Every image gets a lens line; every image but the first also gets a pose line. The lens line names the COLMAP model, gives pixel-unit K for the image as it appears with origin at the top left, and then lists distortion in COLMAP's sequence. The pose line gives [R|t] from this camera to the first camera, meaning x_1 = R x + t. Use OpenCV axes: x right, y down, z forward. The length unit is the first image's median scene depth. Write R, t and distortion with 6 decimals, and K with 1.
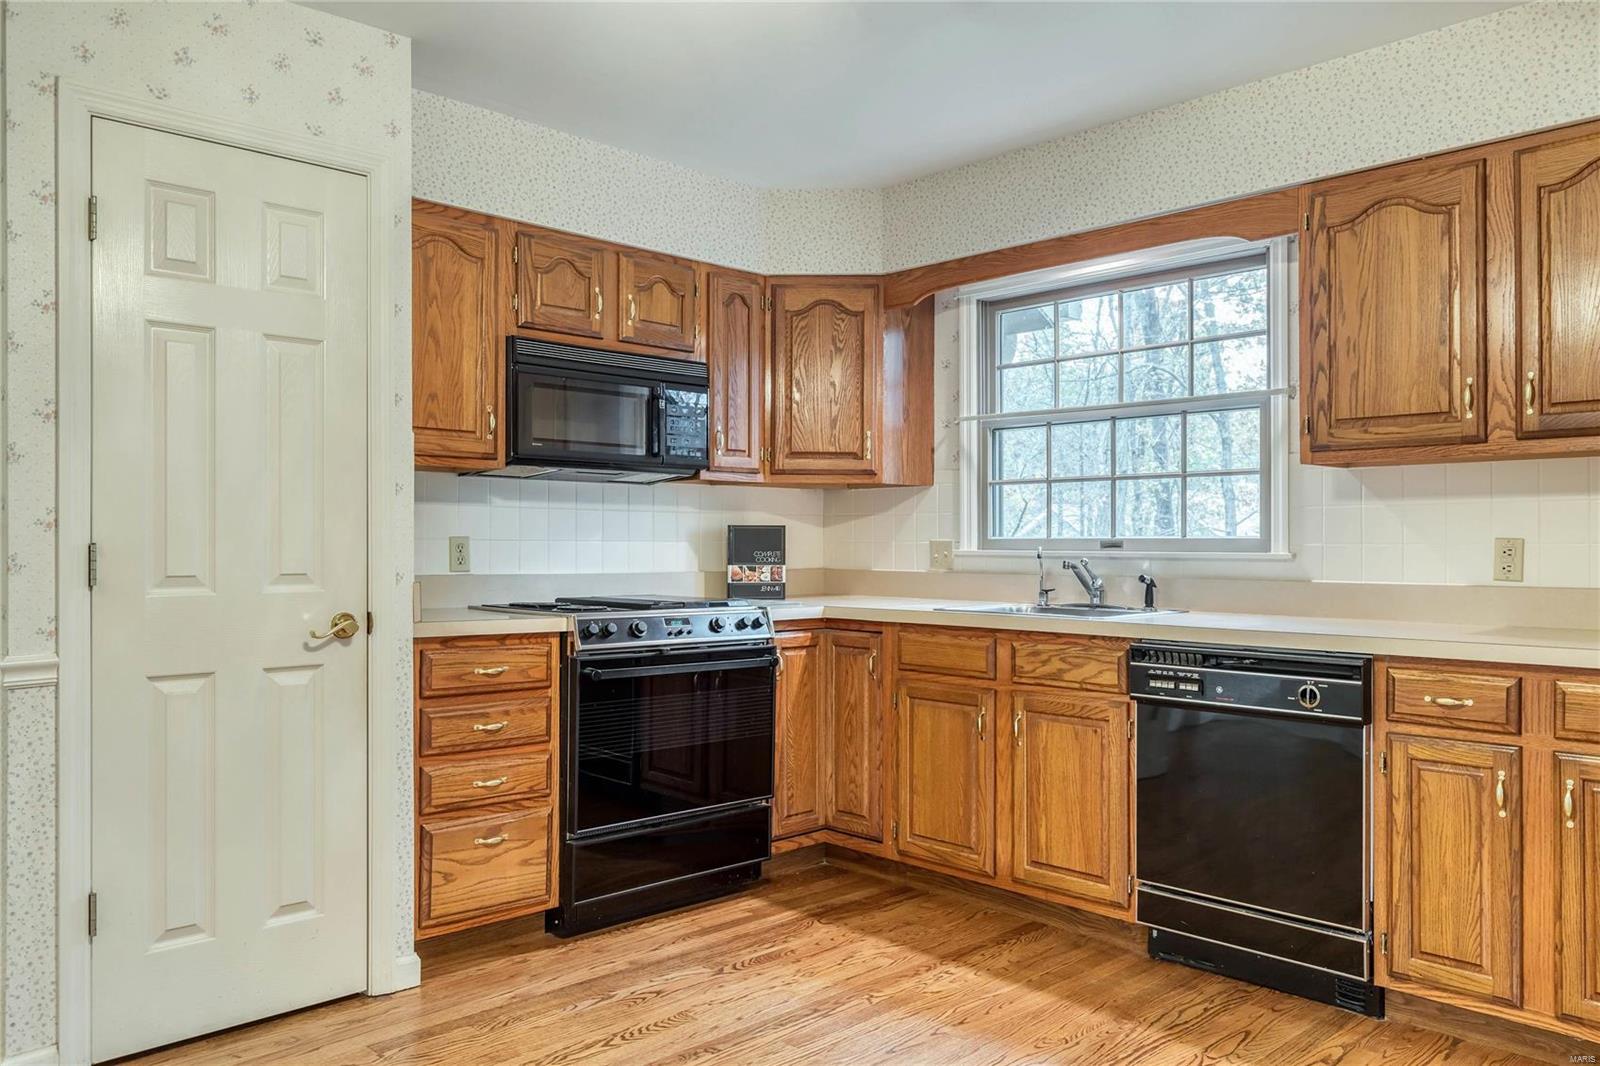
lens RADIAL K [[1188.2, 0, 799.5], [0, 1188.2, 536.3], [0, 0, 1]] dist [0.002029, -0.005238]
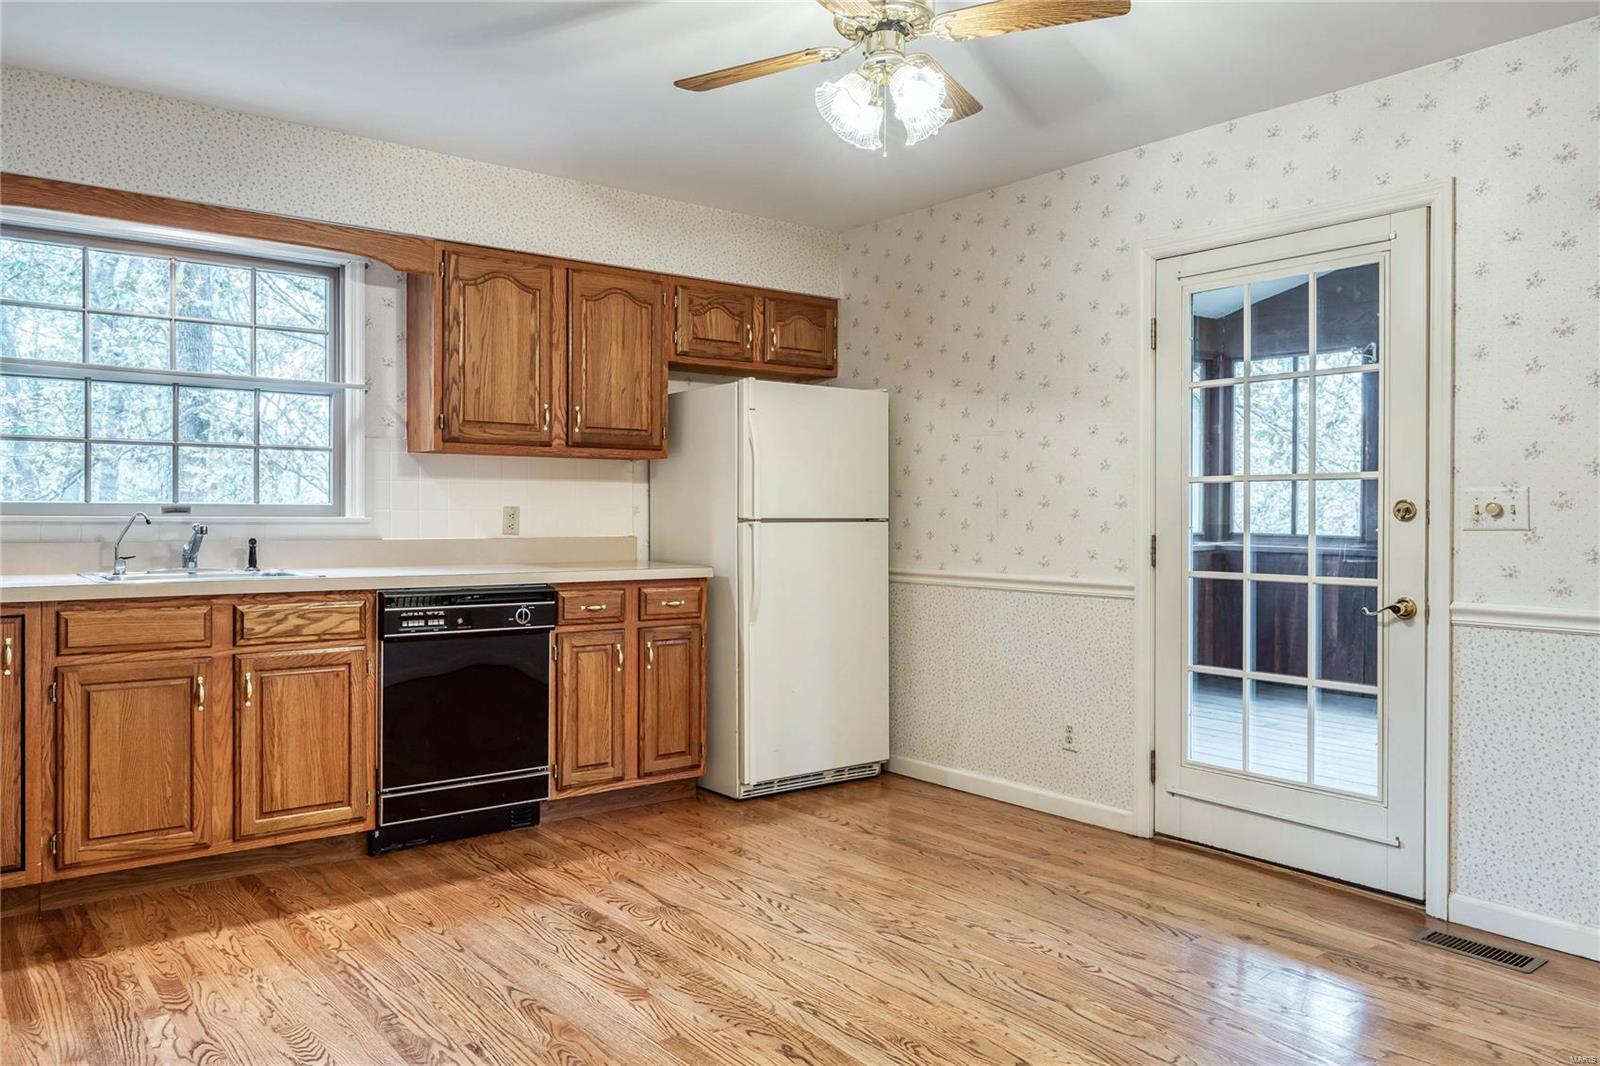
lens RADIAL K [[1153.3, 0, 799.7], [0, 1153.3, 525.7], [0, 0, 1]] dist [-0.001051, 0.003821]
pose [[0.095468, -0.010882, 0.995373, -0.836365], [-0.009940, 0.999880, 0.011885, 0.004292], [-0.995383, -0.011029, 0.095349, 0.477181]]
